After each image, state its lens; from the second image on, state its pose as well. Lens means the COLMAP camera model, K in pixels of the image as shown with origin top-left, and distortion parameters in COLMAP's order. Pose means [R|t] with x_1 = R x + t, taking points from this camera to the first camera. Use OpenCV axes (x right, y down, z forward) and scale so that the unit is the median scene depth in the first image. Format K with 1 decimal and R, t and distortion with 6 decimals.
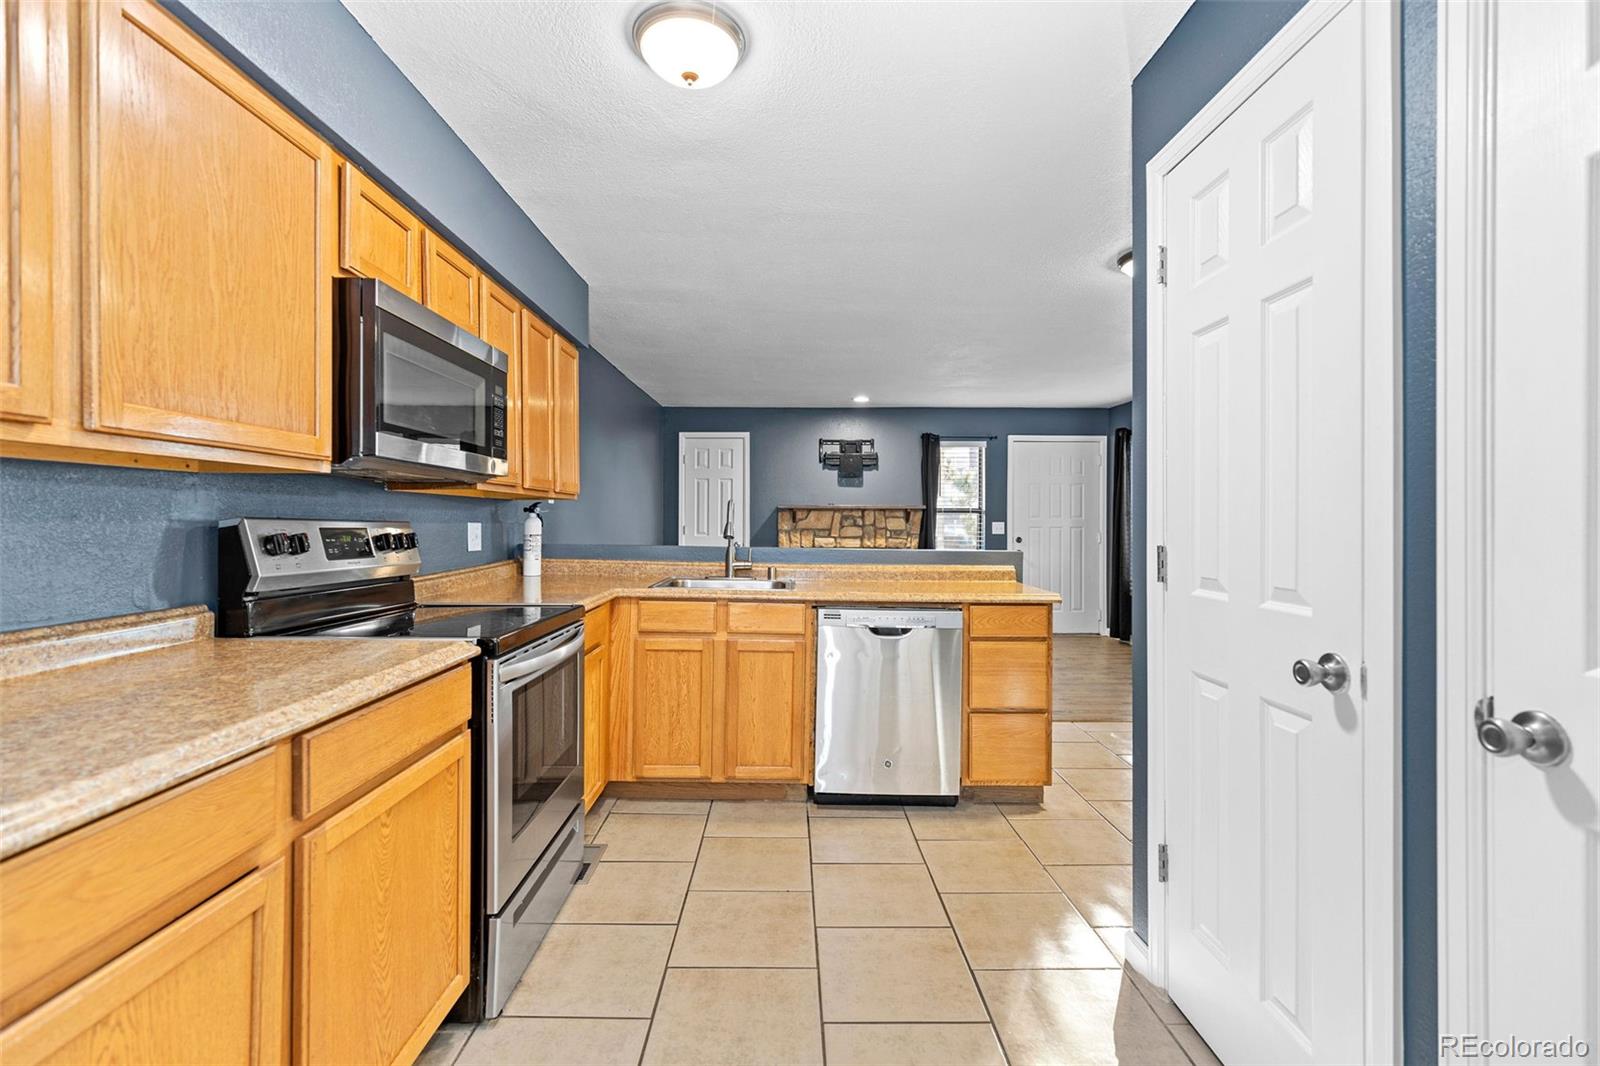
lens RADIAL K [[715.4, 0, 792.5], [0, 715.4, 526.5], [0, 0, 1]] dist [0.007594, -0.000569]
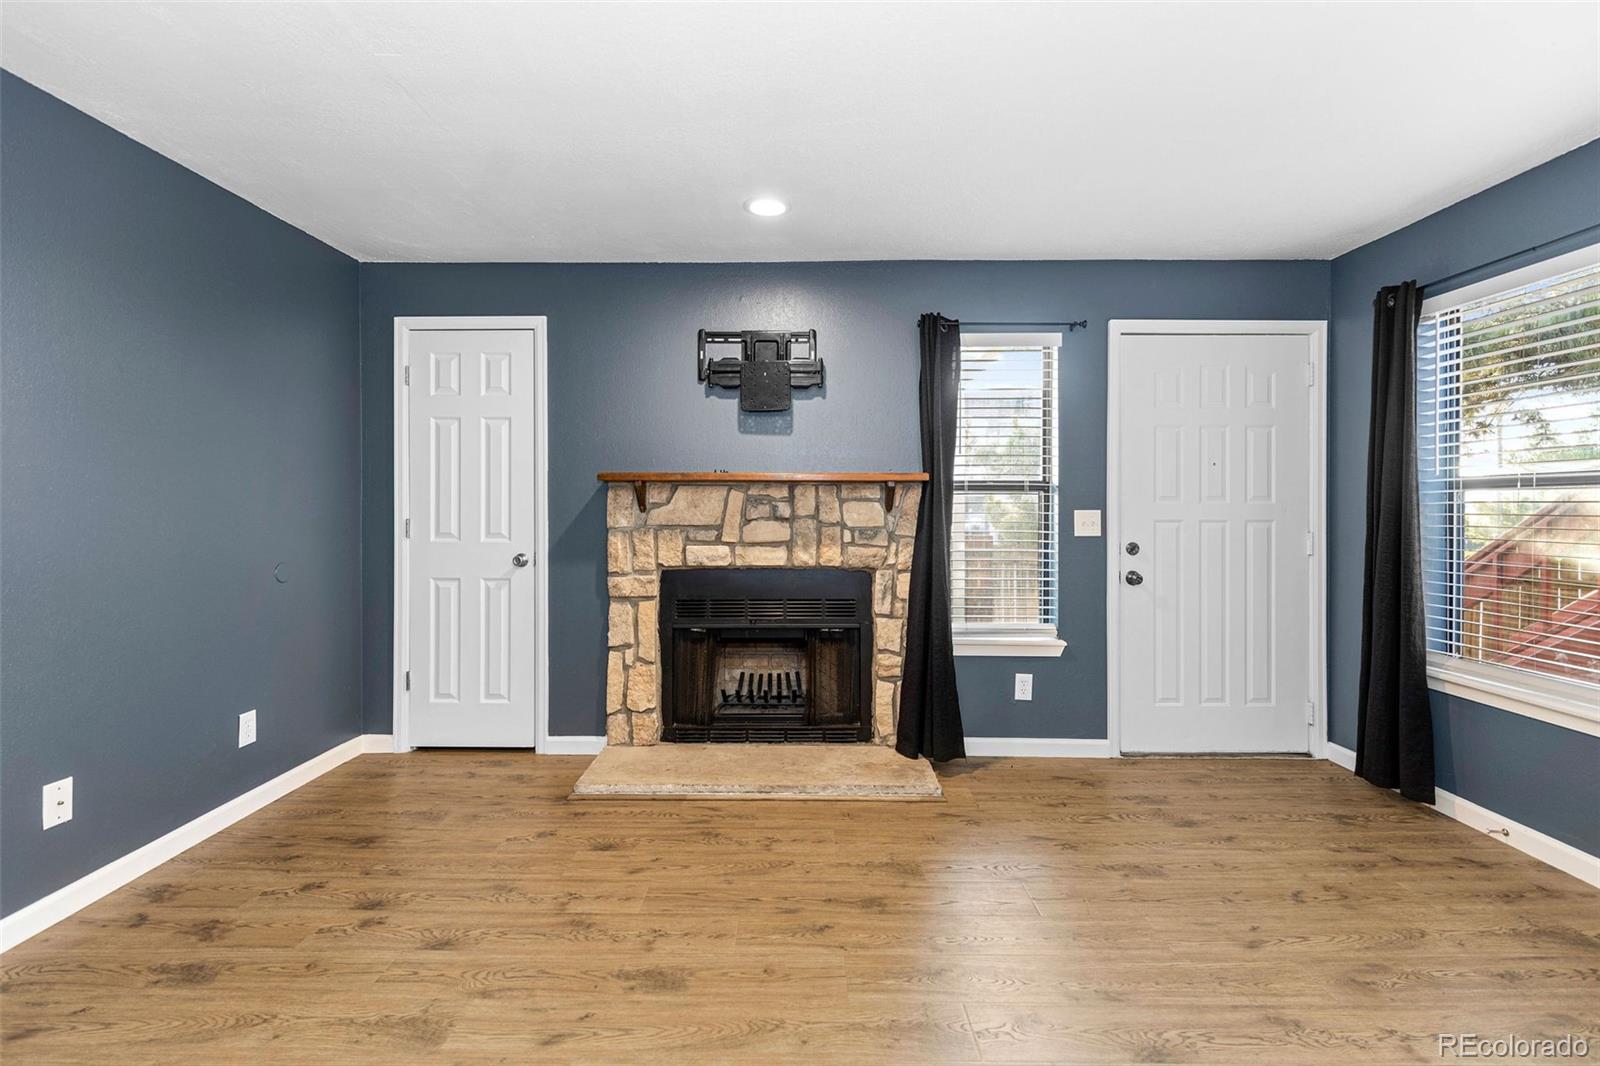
lens RADIAL K [[722.9, 0, 799.0], [0, 722.9, 511.0], [0, 0, 1]] dist [0.008295, -0.000441]
pose [[0.999962, -0.002231, -0.008436, 0.106900], [0.002181, 0.999980, -0.005965, -0.003035], [0.008449, 0.005946, 0.999947, 0.537664]]
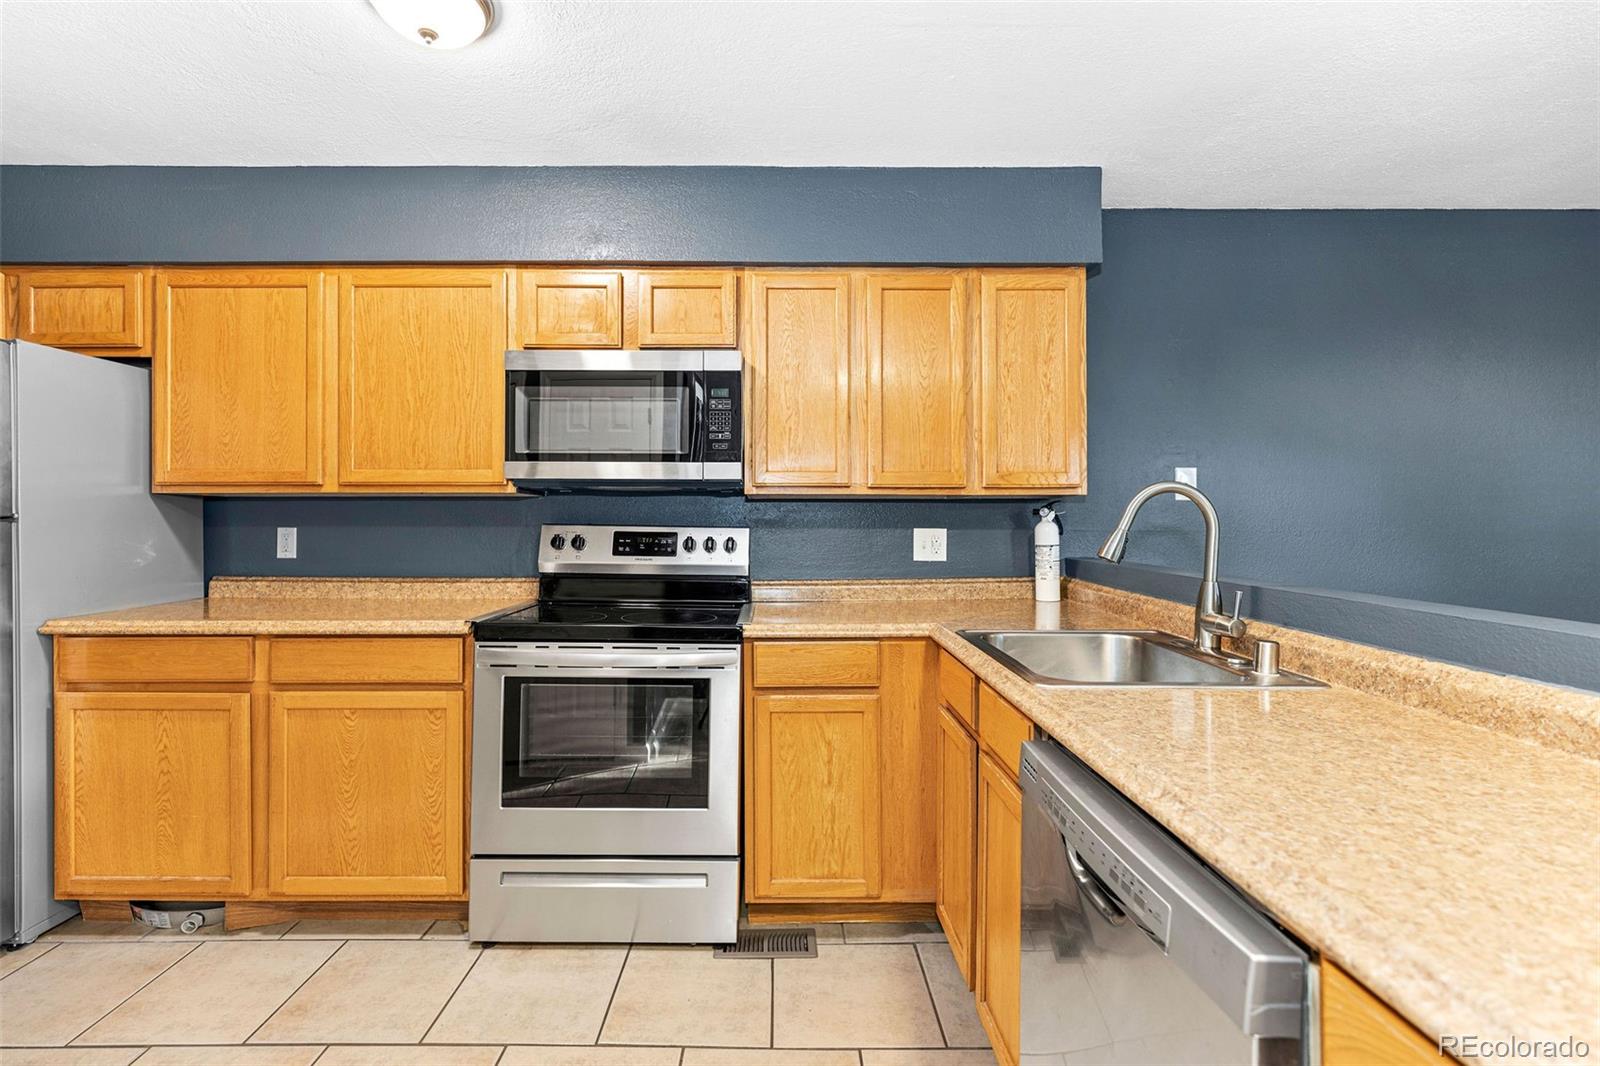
lens RADIAL K [[720.7, 0, 778.2], [0, 720.7, 519.7], [0, 0, 1]] dist [0.003110, -0.000030]
pose [[-0.002191, -0.009184, -0.999955, 0.179092], [-0.008850, 0.999919, -0.009164, -0.002526], [0.999958, 0.008830, -0.002272, 0.340918]]
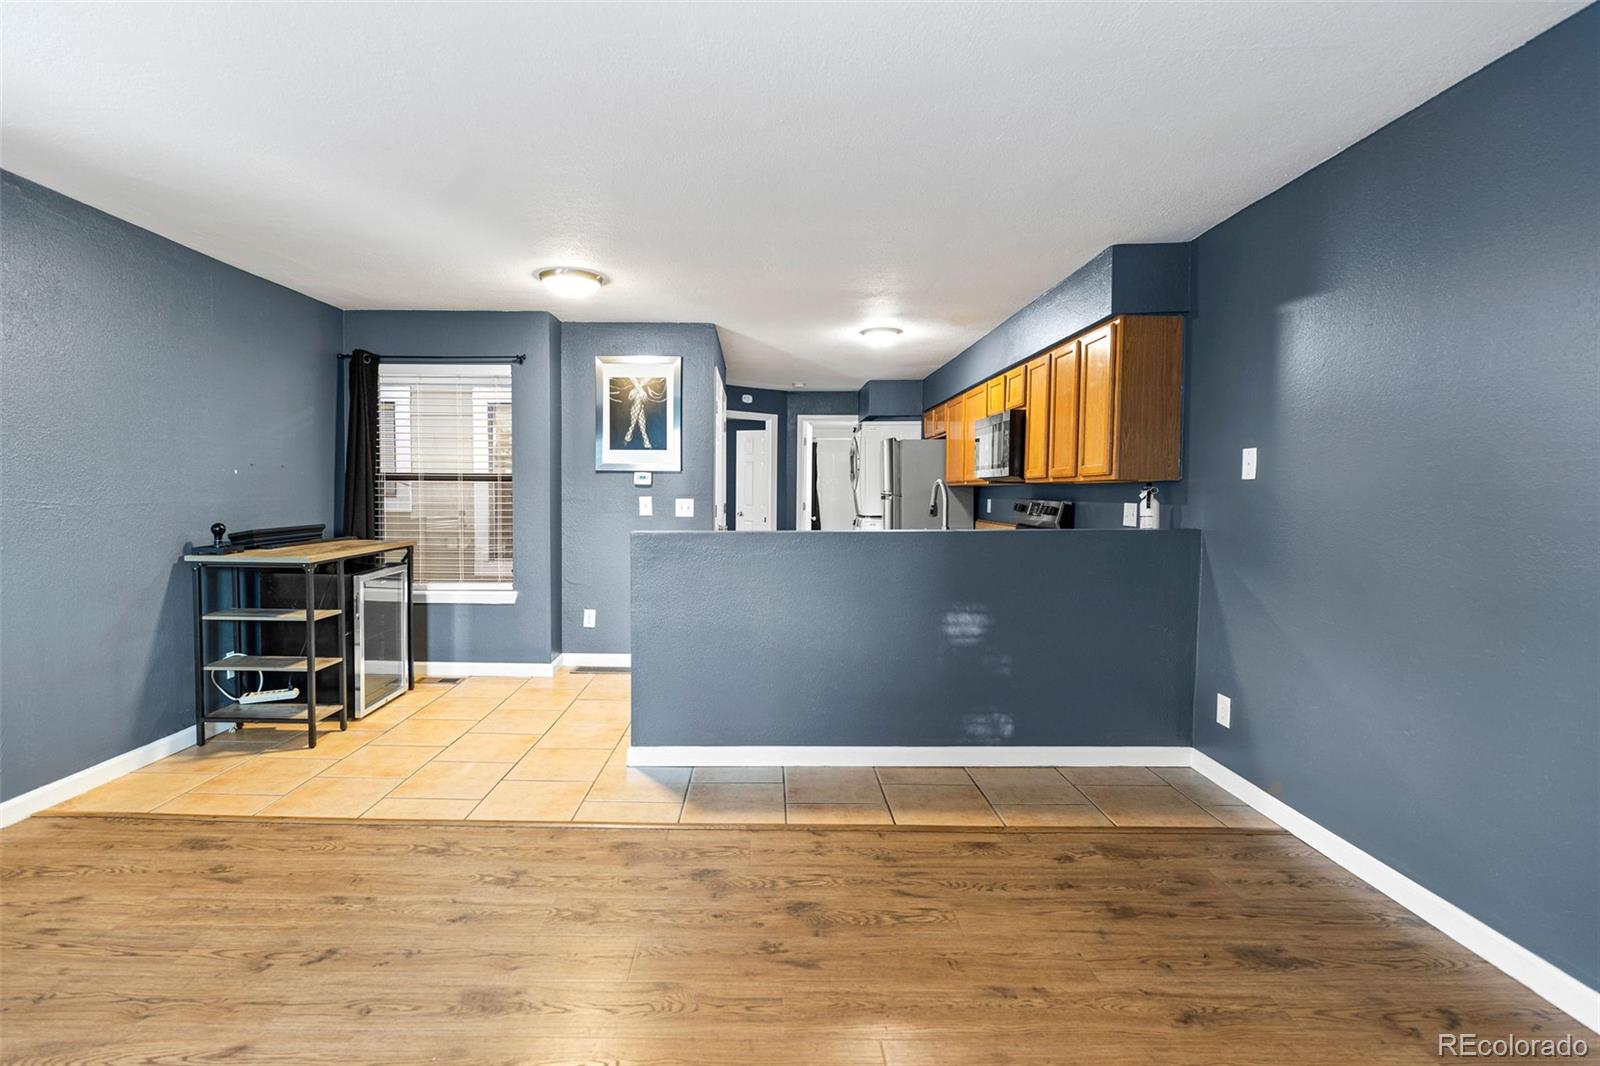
lens RADIAL K [[731.9, 0, 749.8], [0, 731.9, 525.1], [0, 0, 1]] dist [0.007563, -0.000265]
pose [[-0.999763, -0.011089, 0.018740, 0.075998], [-0.010100, 0.998593, 0.052065, -0.011133], [-0.019291, 0.051863, -0.998468, 0.941216]]
